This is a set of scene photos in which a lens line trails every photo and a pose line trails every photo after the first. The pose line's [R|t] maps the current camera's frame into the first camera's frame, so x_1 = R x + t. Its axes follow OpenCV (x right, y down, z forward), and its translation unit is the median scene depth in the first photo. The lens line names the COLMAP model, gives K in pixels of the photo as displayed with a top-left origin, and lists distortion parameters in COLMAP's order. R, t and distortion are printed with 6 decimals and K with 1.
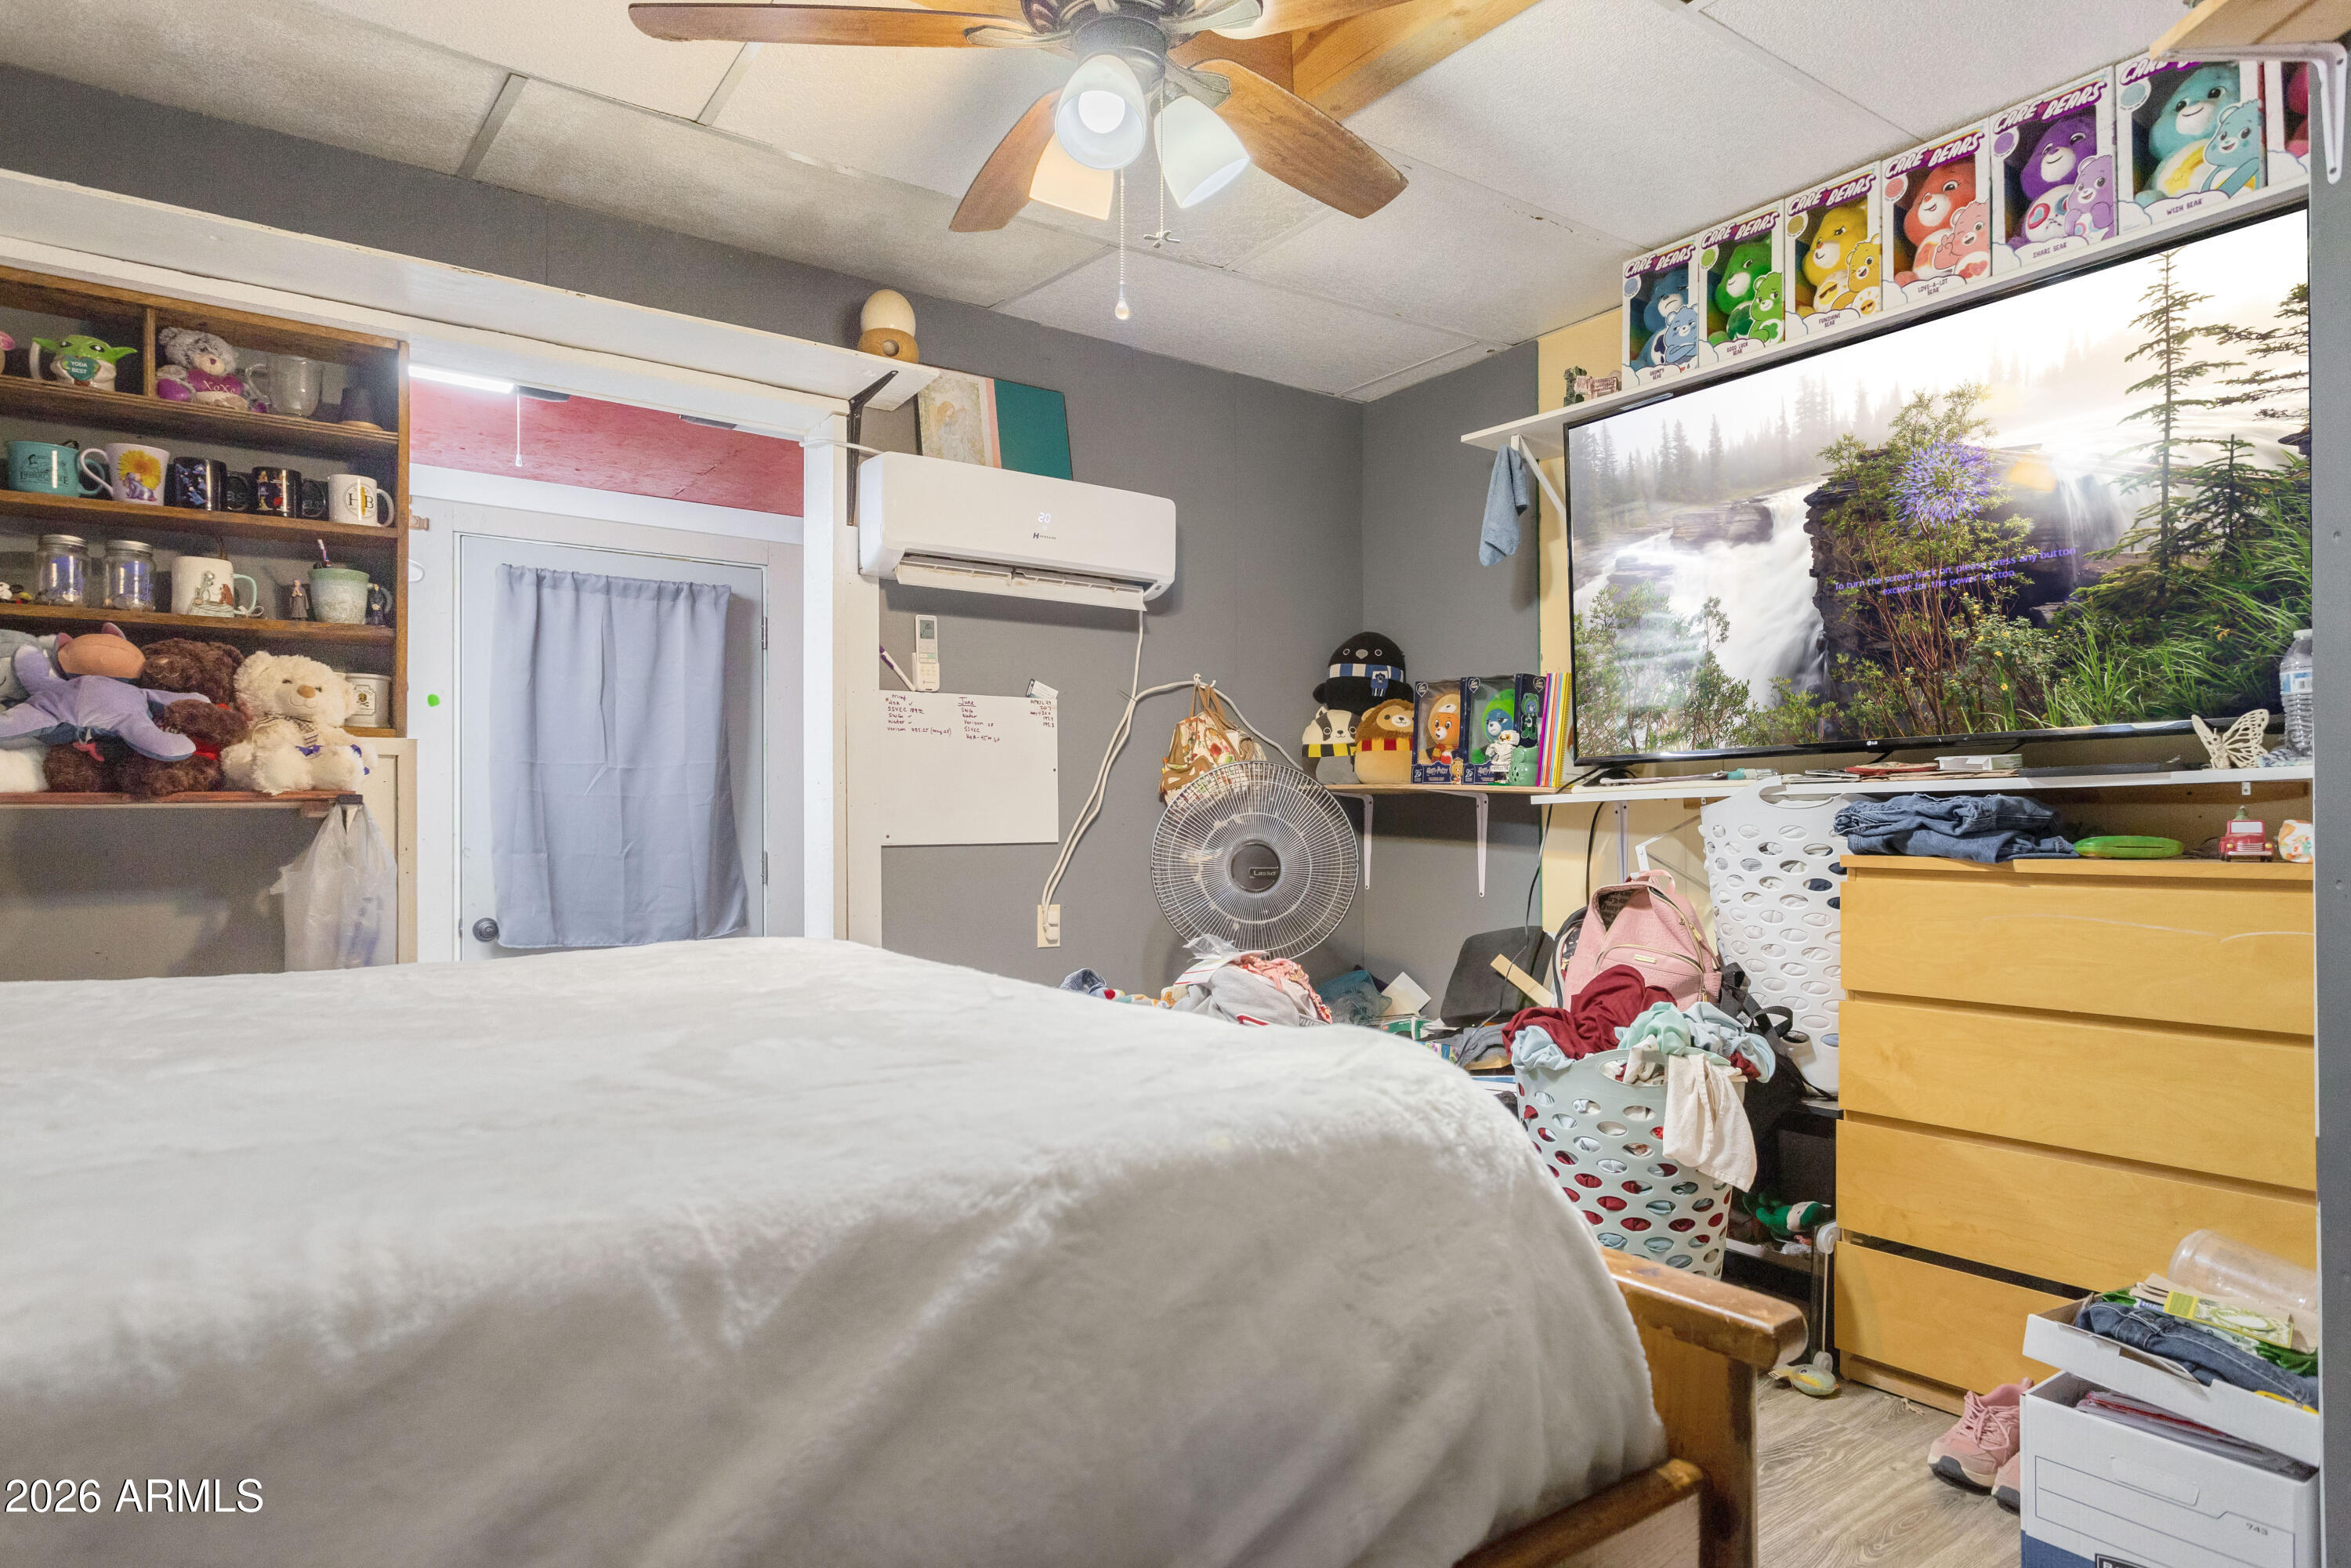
lens RADIAL K [[1358.6, 0, 1171.8], [0, 1358.6, 828.7], [0, 0, 1]] dist [-0.018166, 0.000674]
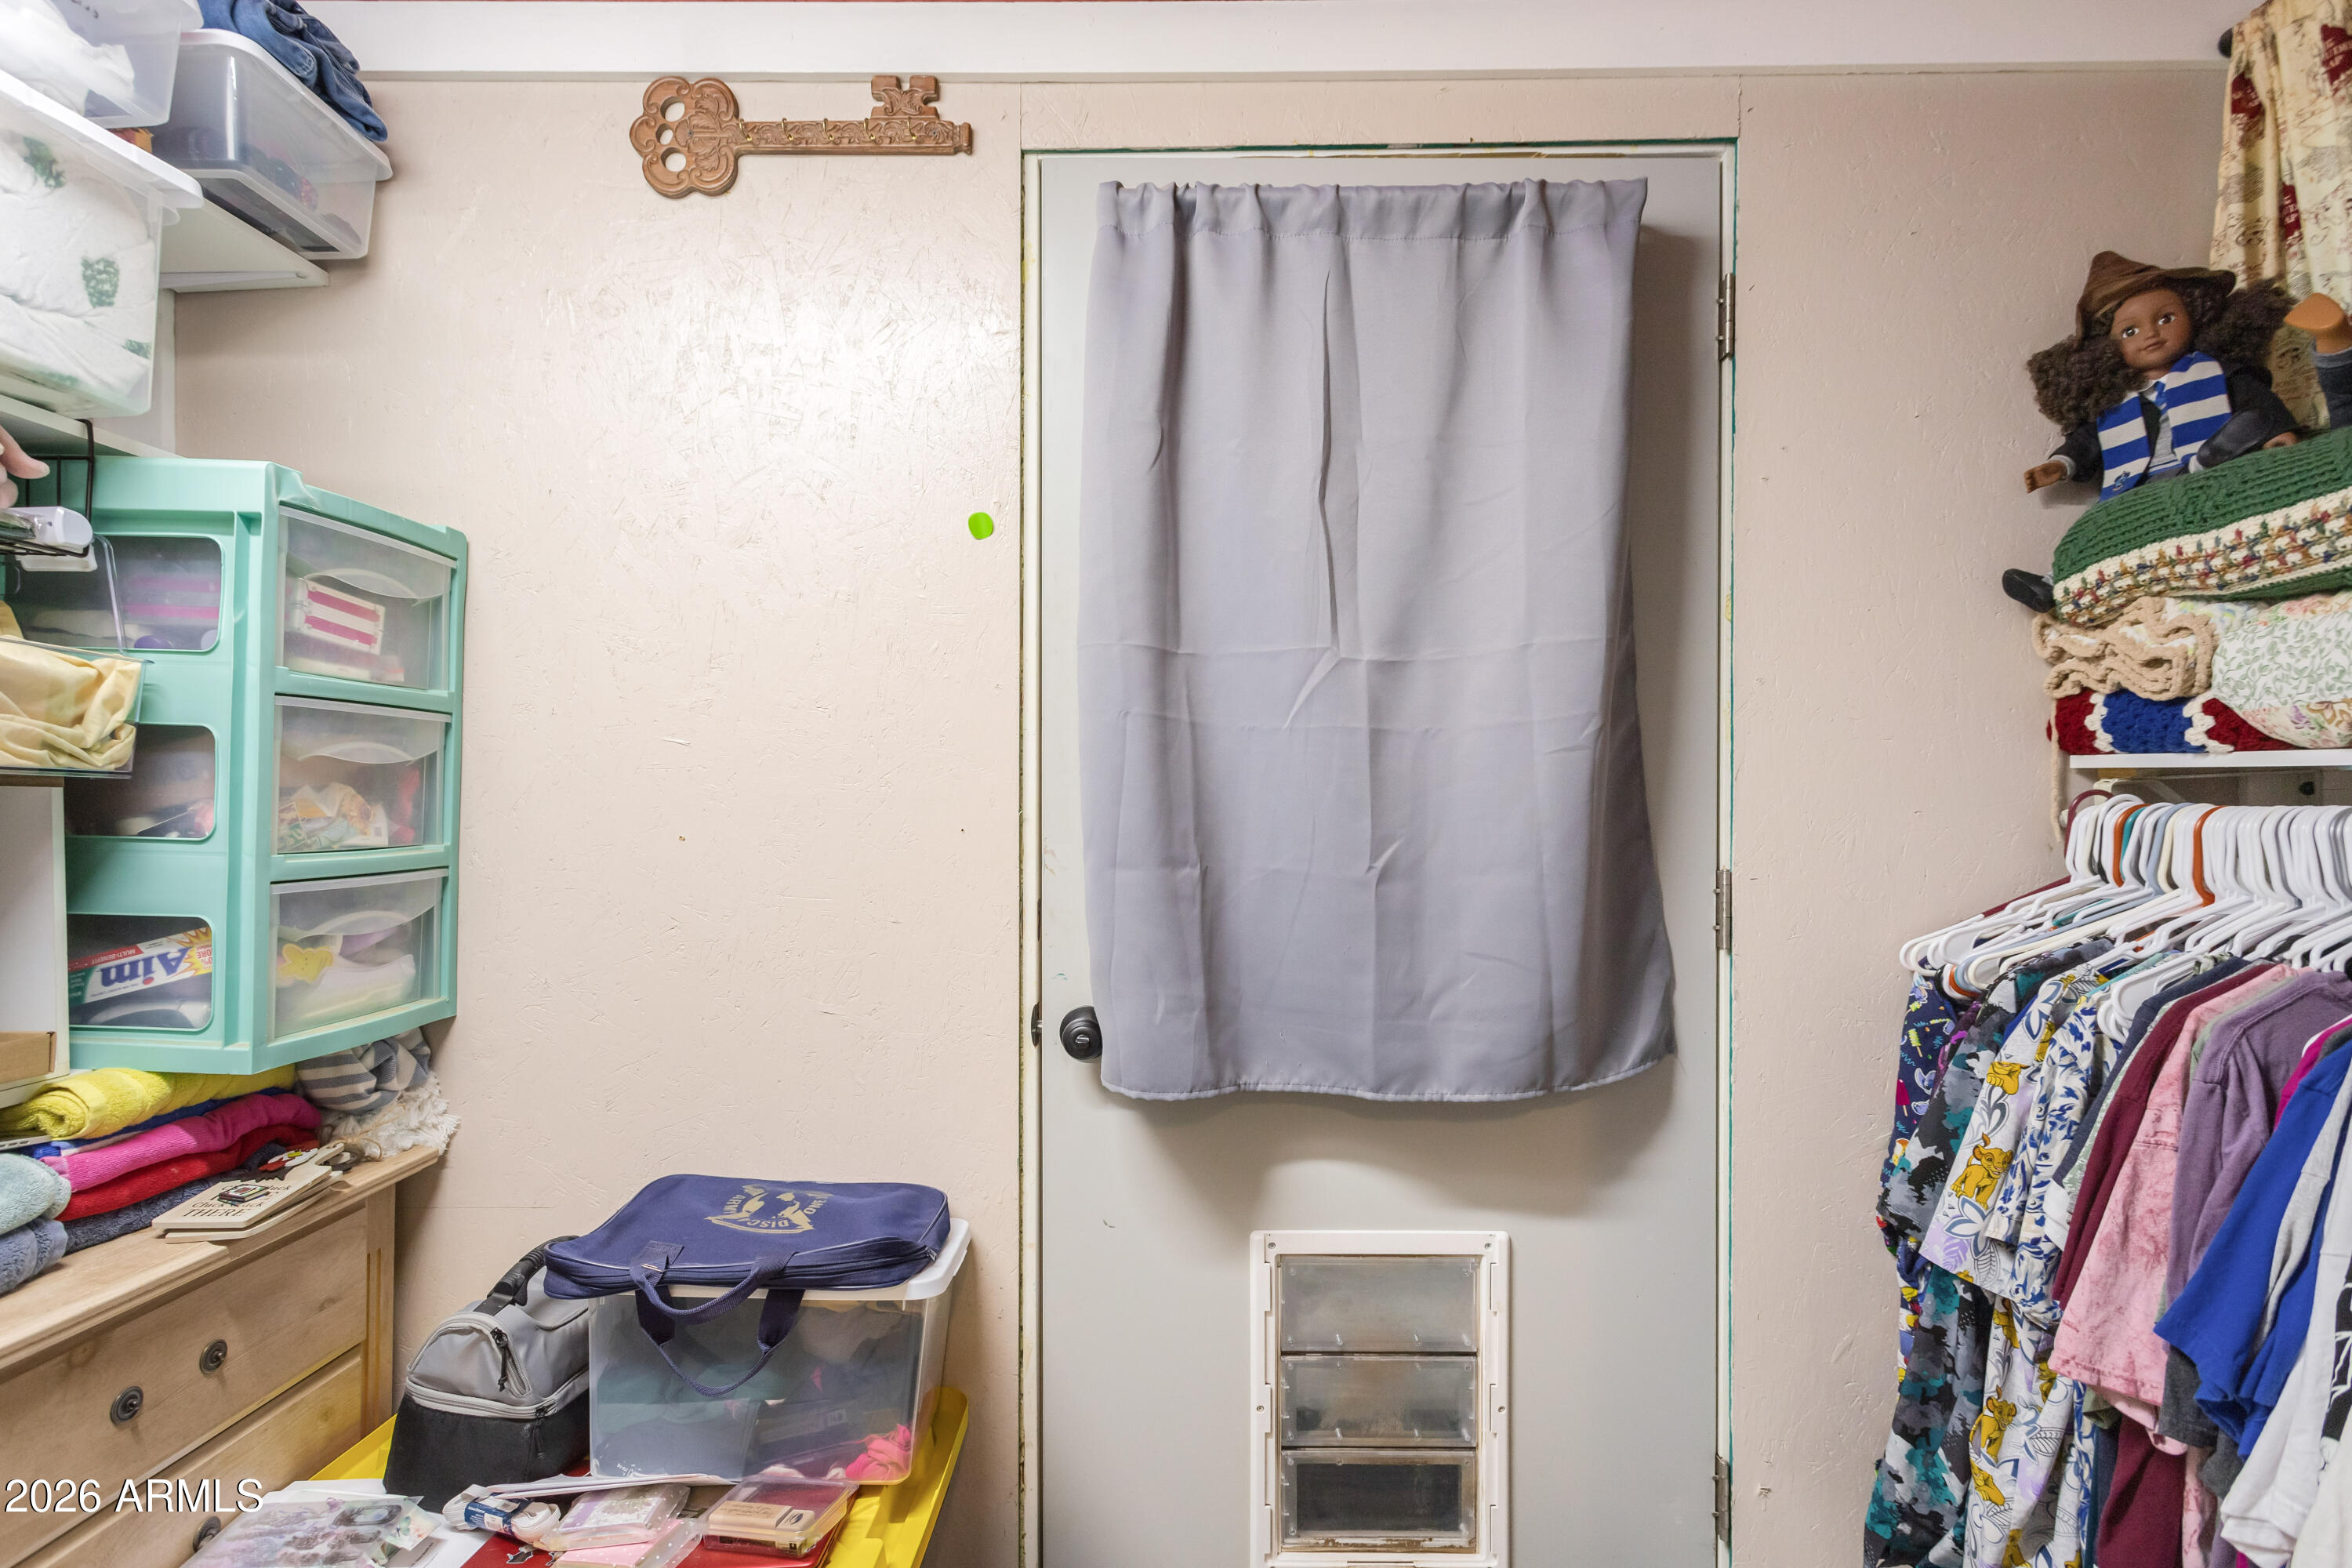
lens RADIAL K [[1155.6, 0, 1177.4], [0, 1155.6, 793.9], [0, 0, 1]] dist [0.005657, 0.000935]
pose [[0.798616, 0.000658, -0.601840, -0.244368], [-0.005384, 0.999967, -0.006050, -0.002336], [0.601817, 0.008072, 0.798594, 0.689697]]
